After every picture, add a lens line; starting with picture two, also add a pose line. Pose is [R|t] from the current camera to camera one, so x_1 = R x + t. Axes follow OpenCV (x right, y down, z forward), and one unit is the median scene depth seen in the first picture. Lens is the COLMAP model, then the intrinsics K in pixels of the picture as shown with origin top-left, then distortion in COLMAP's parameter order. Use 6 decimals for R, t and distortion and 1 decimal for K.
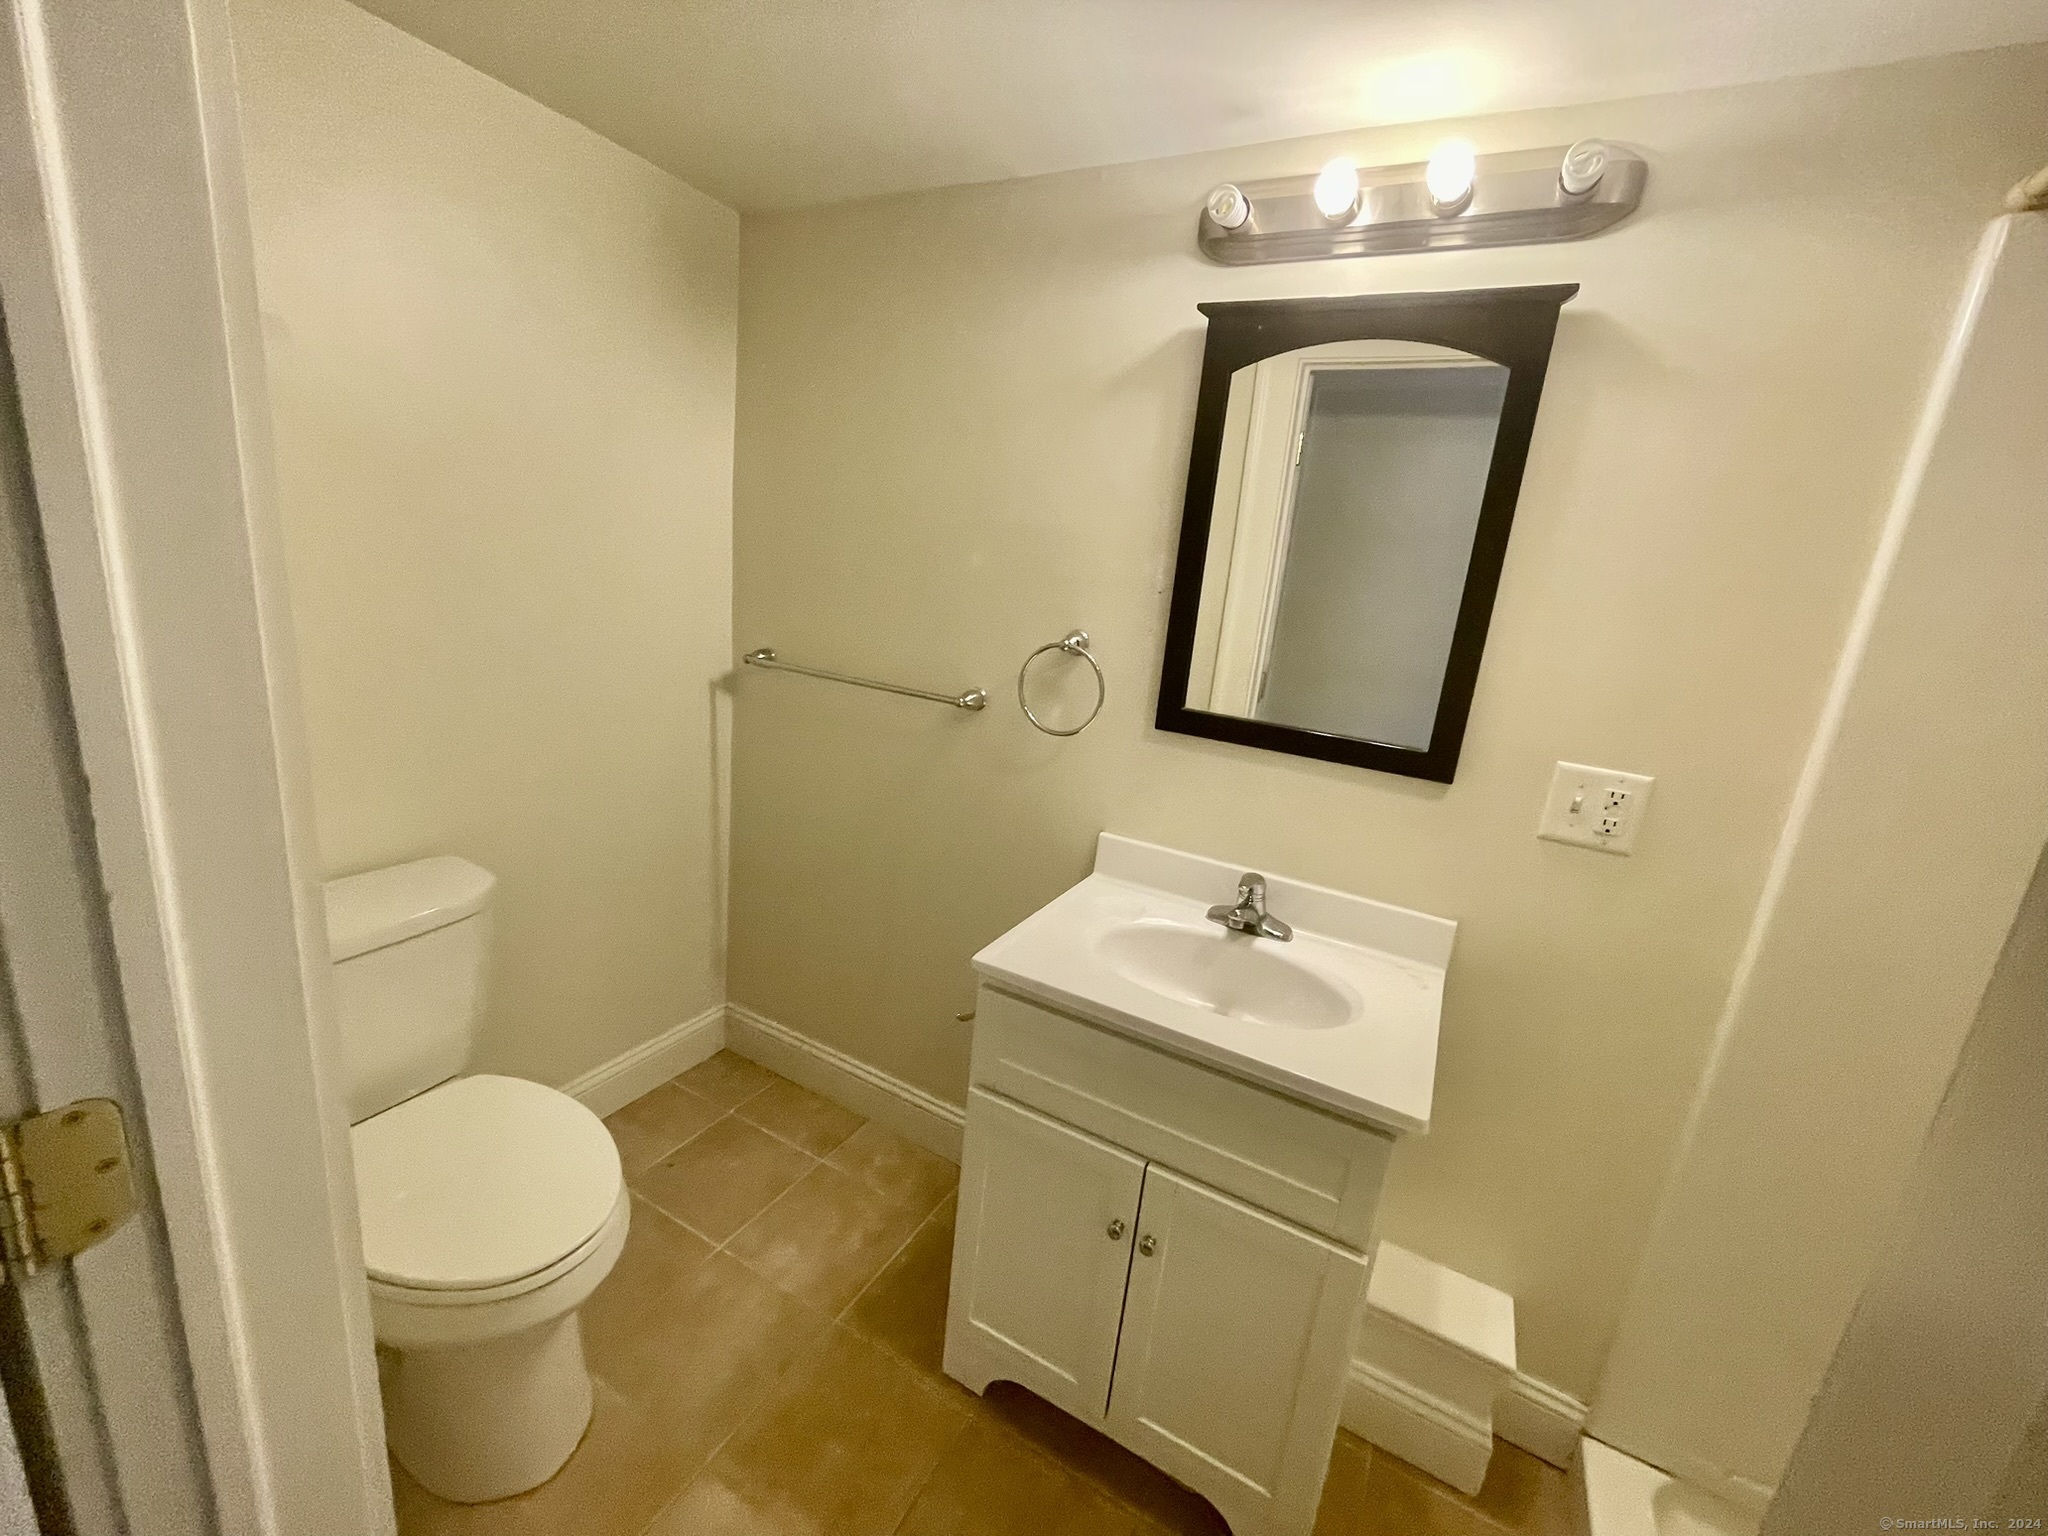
lens RADIAL K [[830.0, 0, 1024.0], [0, 830.0, 768.0], [0, 0, 1]] dist [-0.001577, -0.000678]
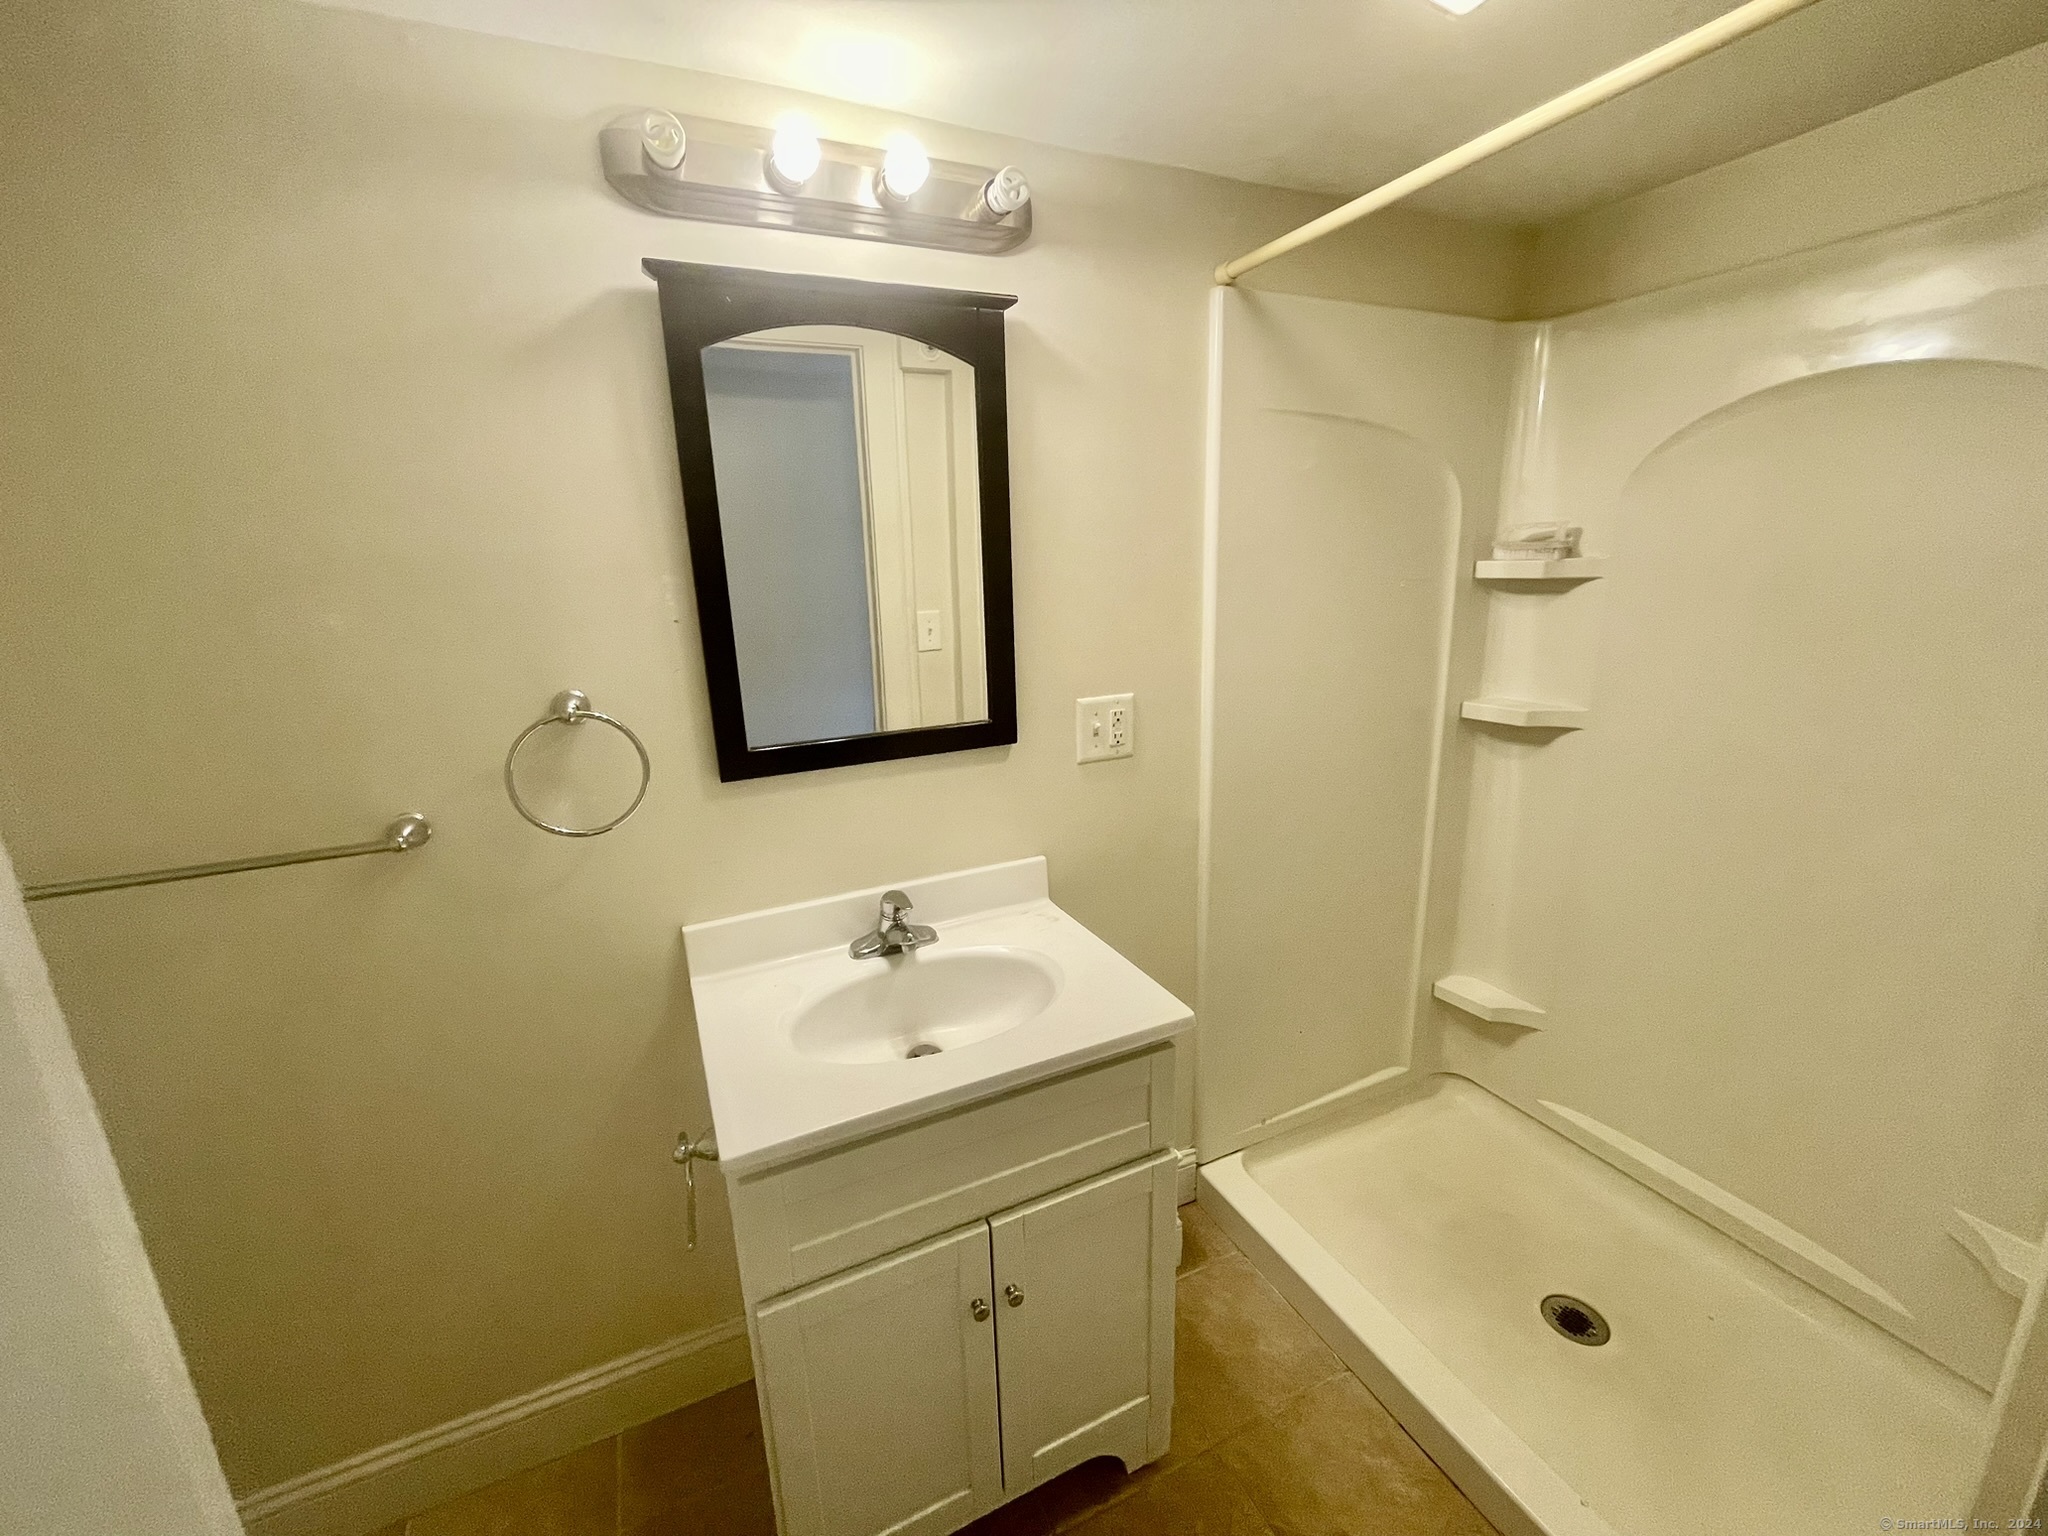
lens RADIAL K [[830.0, 0, 1024.0], [0, 830.0, 768.0], [0, 0, 1]] dist [-0.001577, -0.000678]
pose [[0.582721, -0.311012, 0.750805, -0.332462], [0.282111, 0.943834, 0.172018, -0.139465], [-0.762135, 0.111571, 0.637732, 0.285302]]
